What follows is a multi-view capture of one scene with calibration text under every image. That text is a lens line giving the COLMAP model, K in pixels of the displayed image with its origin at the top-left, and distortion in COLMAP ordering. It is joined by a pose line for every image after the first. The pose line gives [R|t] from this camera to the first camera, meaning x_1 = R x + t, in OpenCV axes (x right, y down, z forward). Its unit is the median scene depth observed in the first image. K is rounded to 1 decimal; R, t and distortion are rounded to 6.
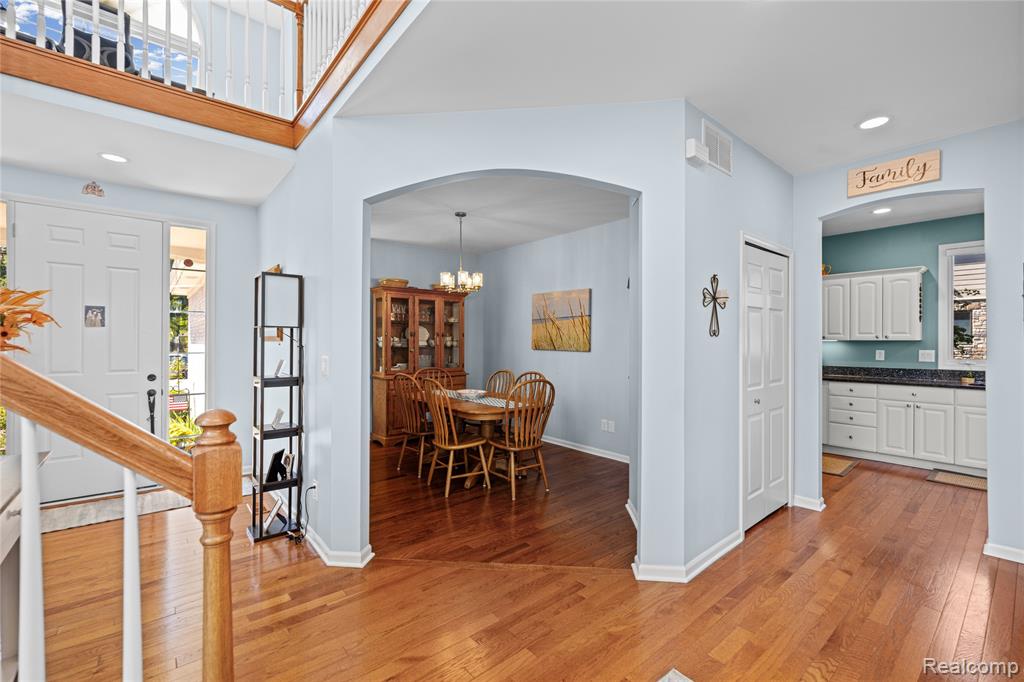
lens RADIAL K [[434.1, 0, 511.4], [0, 434.1, 339.2], [0, 0, 1]] dist [-0.001103, -0.000099]
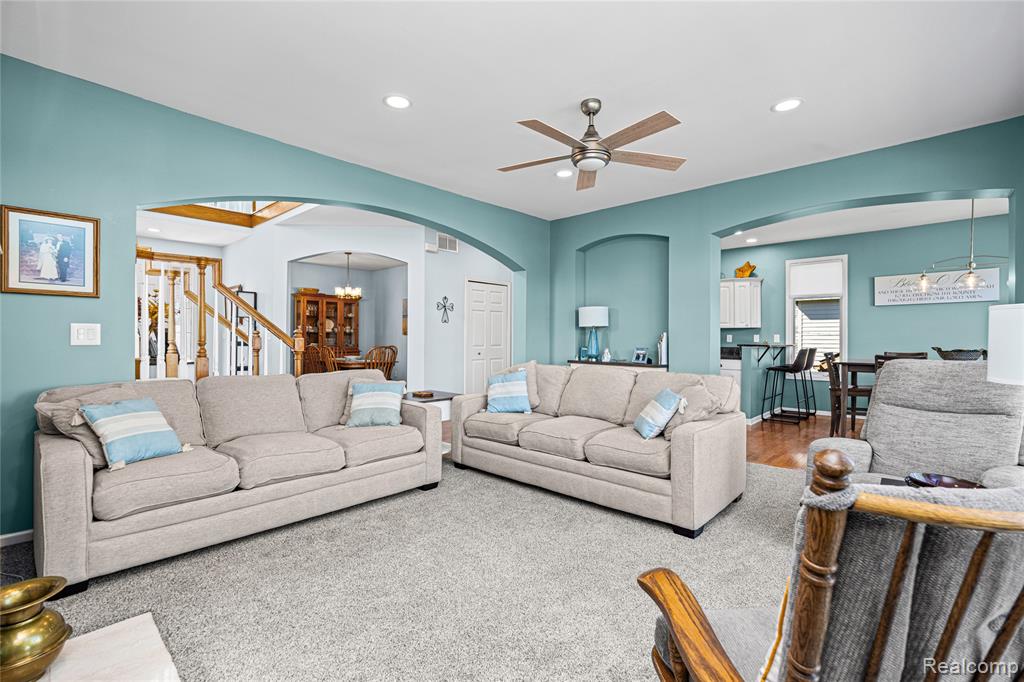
lens RADIAL K [[461.5, 0, 513.0], [0, 461.5, 339.8], [0, 0, 1]] dist [0.003584, 0.000173]
pose [[0.992041, 0.002017, 0.125895, 0.239666], [-0.002785, 0.999979, 0.005924, 0.032574], [-0.125881, -0.006227, 0.992026, -0.709228]]
